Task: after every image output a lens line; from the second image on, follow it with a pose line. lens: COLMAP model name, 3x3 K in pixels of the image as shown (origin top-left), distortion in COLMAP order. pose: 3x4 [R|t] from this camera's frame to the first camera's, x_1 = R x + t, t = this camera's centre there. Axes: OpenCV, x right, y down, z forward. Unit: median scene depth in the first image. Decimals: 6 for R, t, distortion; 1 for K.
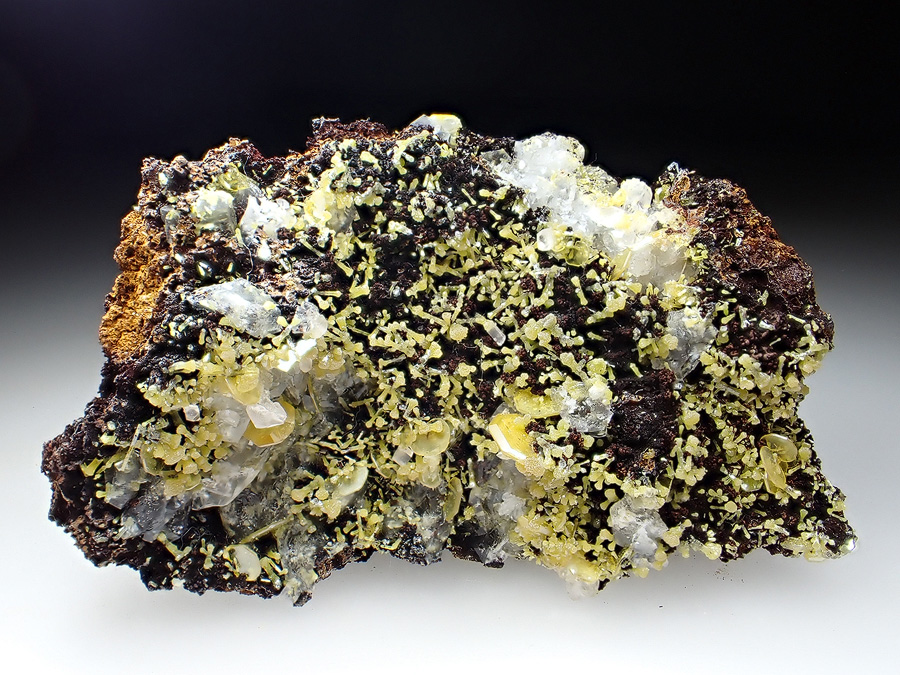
lens RADIAL K [[866.5, 0, 450.0], [0, 866.5, 337.5], [0, 0, 1]] dist [-0.018811, -0.015548]
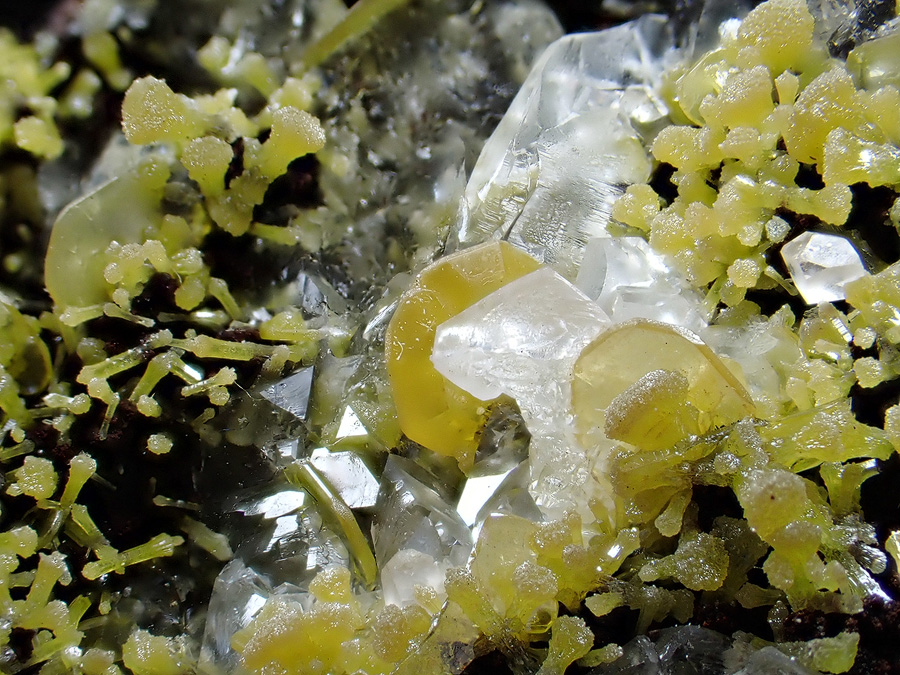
lens RADIAL K [[1995.1, 0, 450.0], [0, 1995.1, 337.5], [0, 0, 1]] dist [0.078197, 0.083717]
pose [[-0.943364, 0.178009, -0.279958, -0.041184], [-0.259155, -0.922253, 0.286859, -0.053157], [-0.207128, 0.343165, 0.916152, 0.462561]]
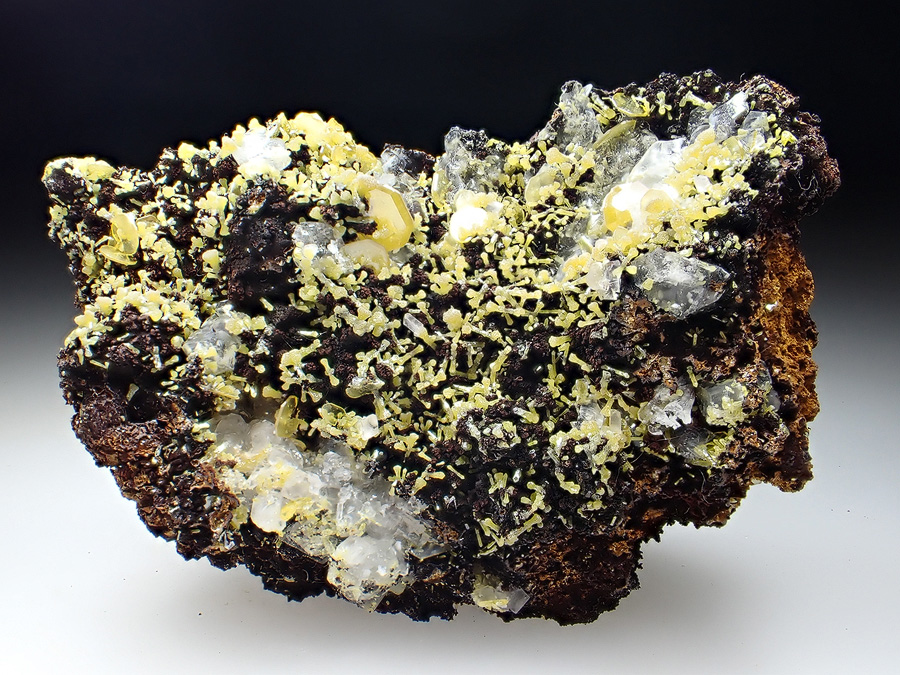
lens RADIAL K [[1000.2, 0, 450.0], [0, 1000.2, 337.5], [0, 0, 1]] dist [-0.001262, 0.017034]
pose [[-0.994346, 0.091428, -0.054009, 0.073784], [-0.105166, -0.918312, 0.381631, -0.446397], [-0.014706, 0.385154, 0.922735, -0.028748]]
